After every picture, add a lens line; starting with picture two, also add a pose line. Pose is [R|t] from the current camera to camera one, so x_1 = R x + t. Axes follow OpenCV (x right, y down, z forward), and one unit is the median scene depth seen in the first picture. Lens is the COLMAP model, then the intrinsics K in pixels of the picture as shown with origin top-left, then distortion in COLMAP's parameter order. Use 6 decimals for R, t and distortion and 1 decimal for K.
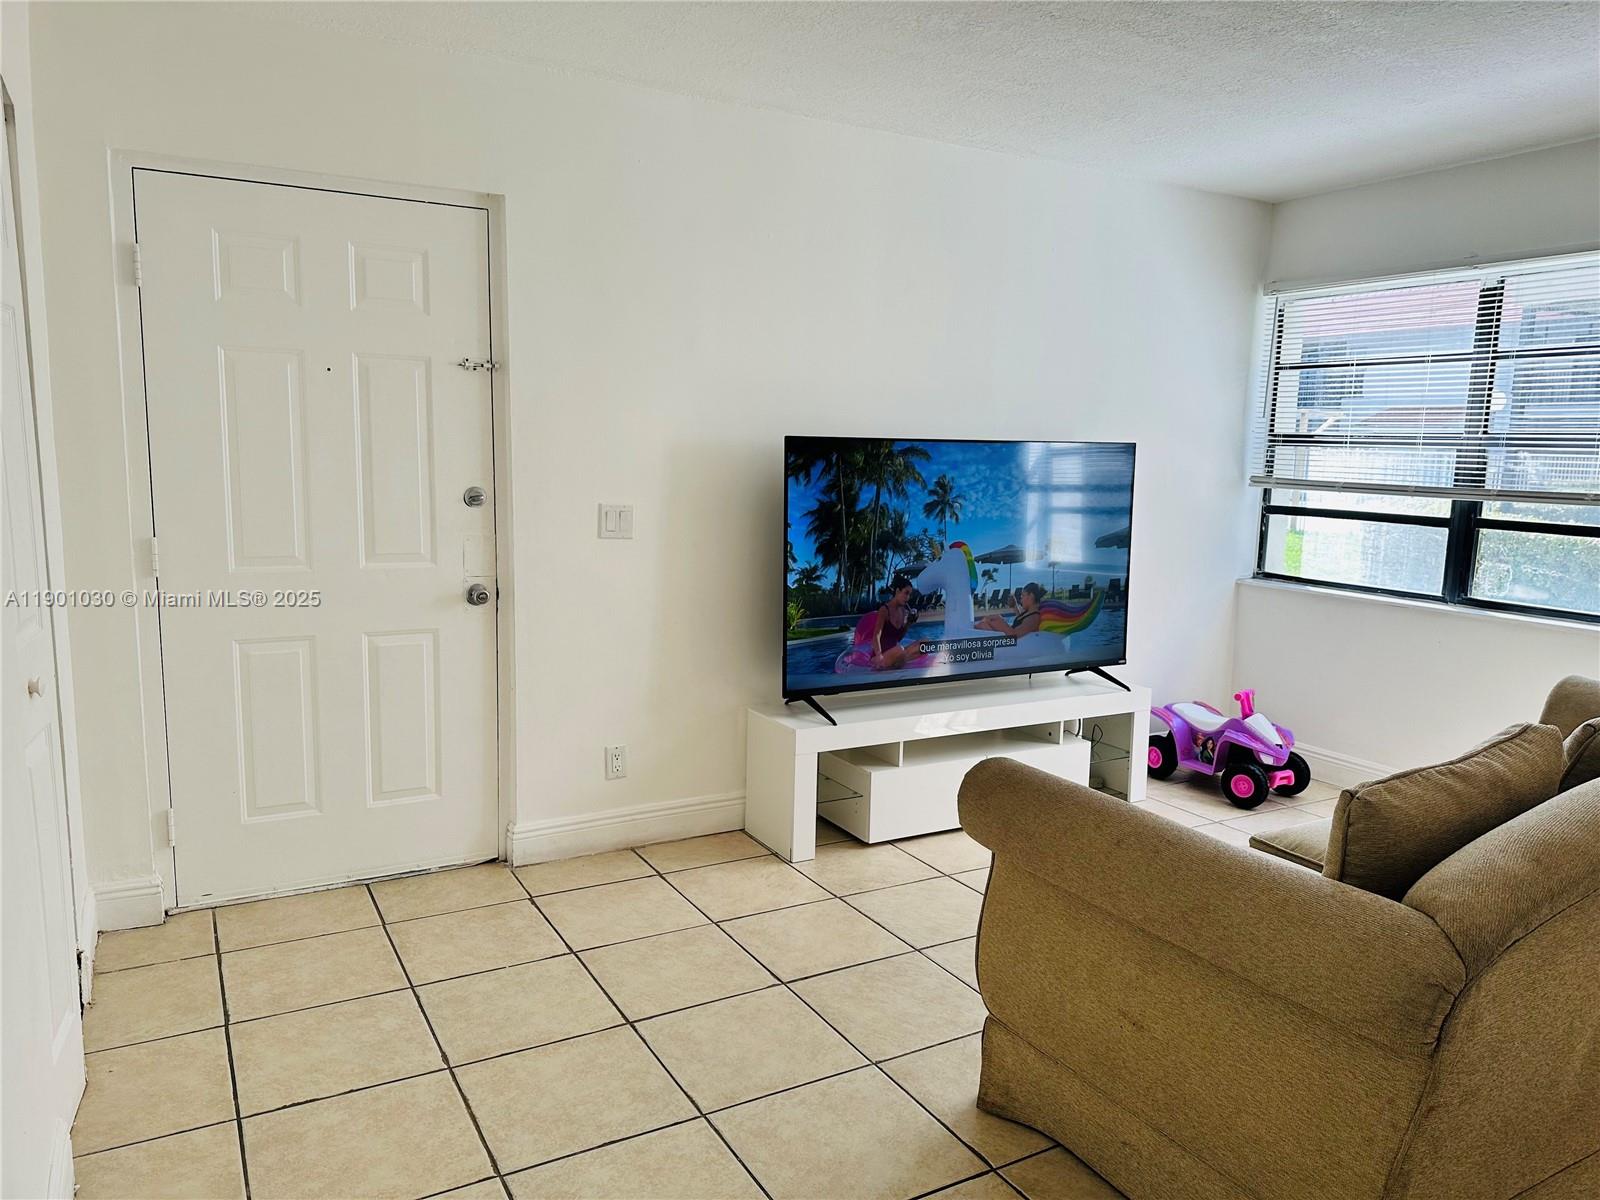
lens RADIAL K [[1119.7, 0, 802.4], [0, 1119.7, 614.5], [0, 0, 1]] dist [0.002207, -0.003556]
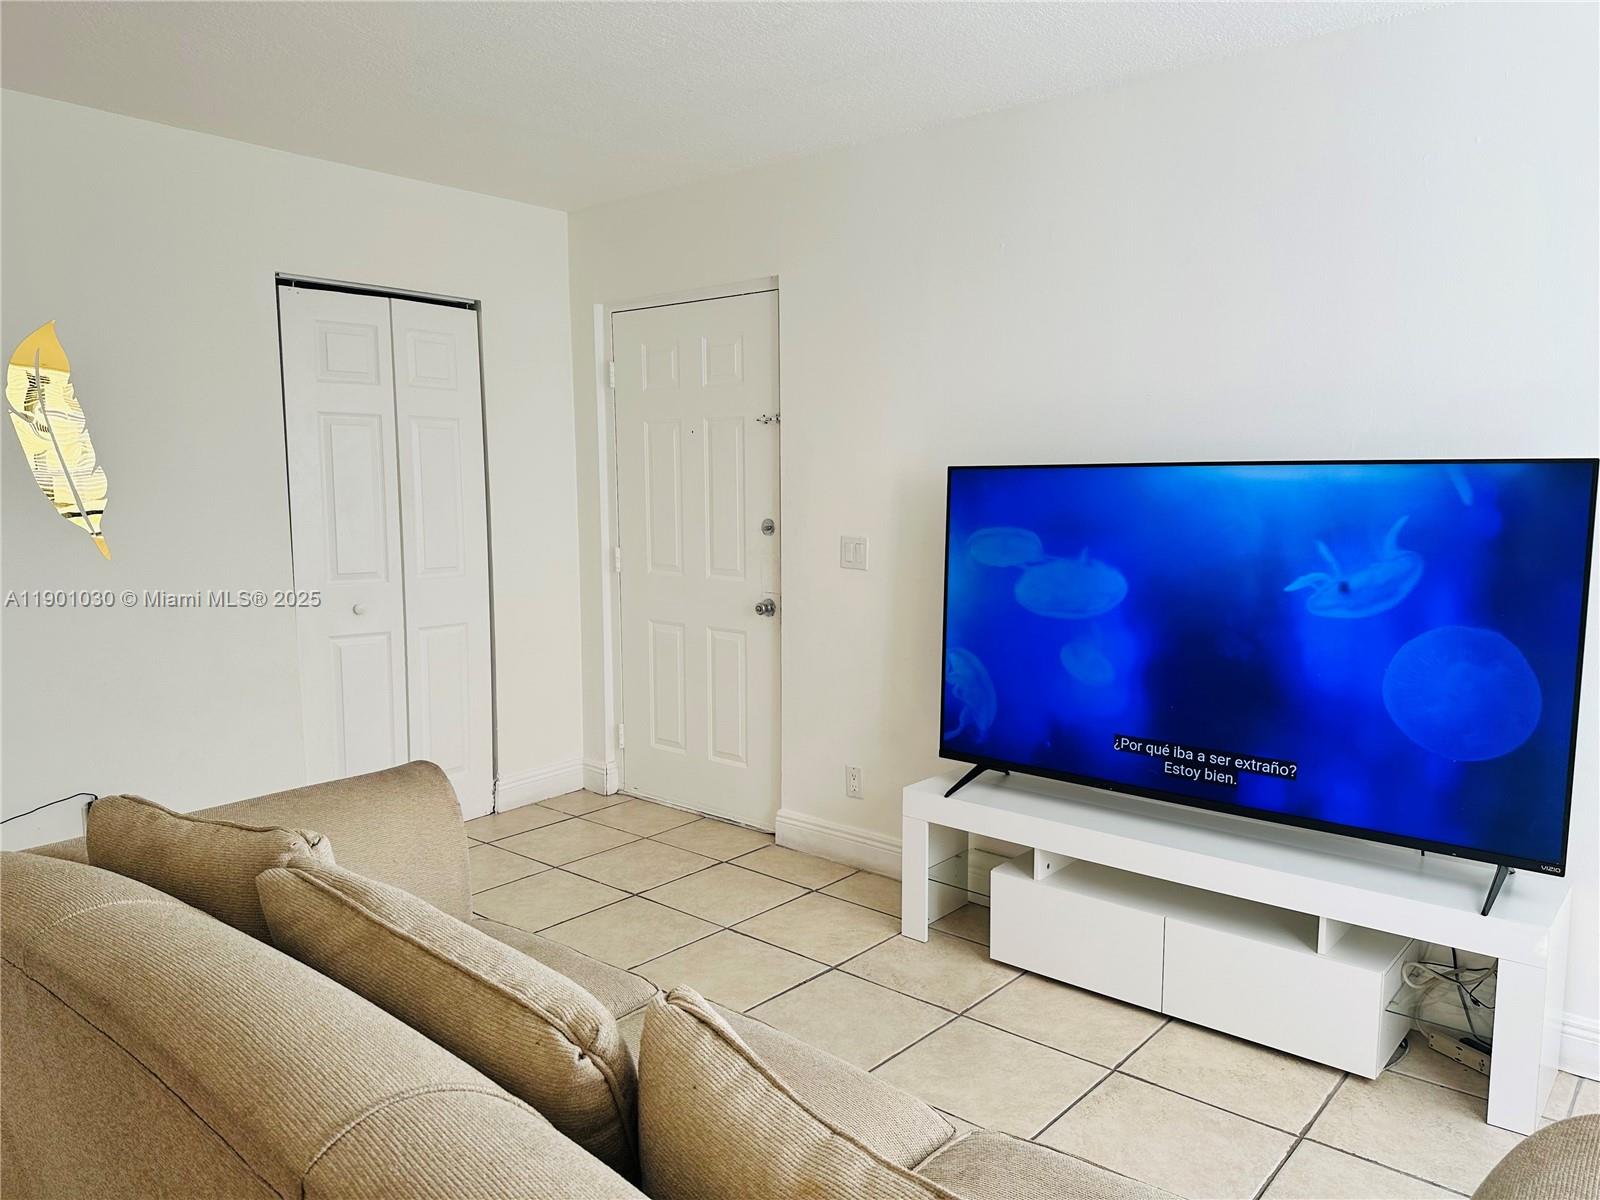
lens RADIAL K [[1119.7, 0, 803.3], [0, 1119.7, 588.2], [0, 0, 1]] dist [0.002207, -0.003556]
pose [[0.322778, 0.069726, -0.943903, 0.872538], [-0.125028, 0.991684, 0.030501, -0.081338], [0.938180, 0.108169, 0.328812, 0.647181]]
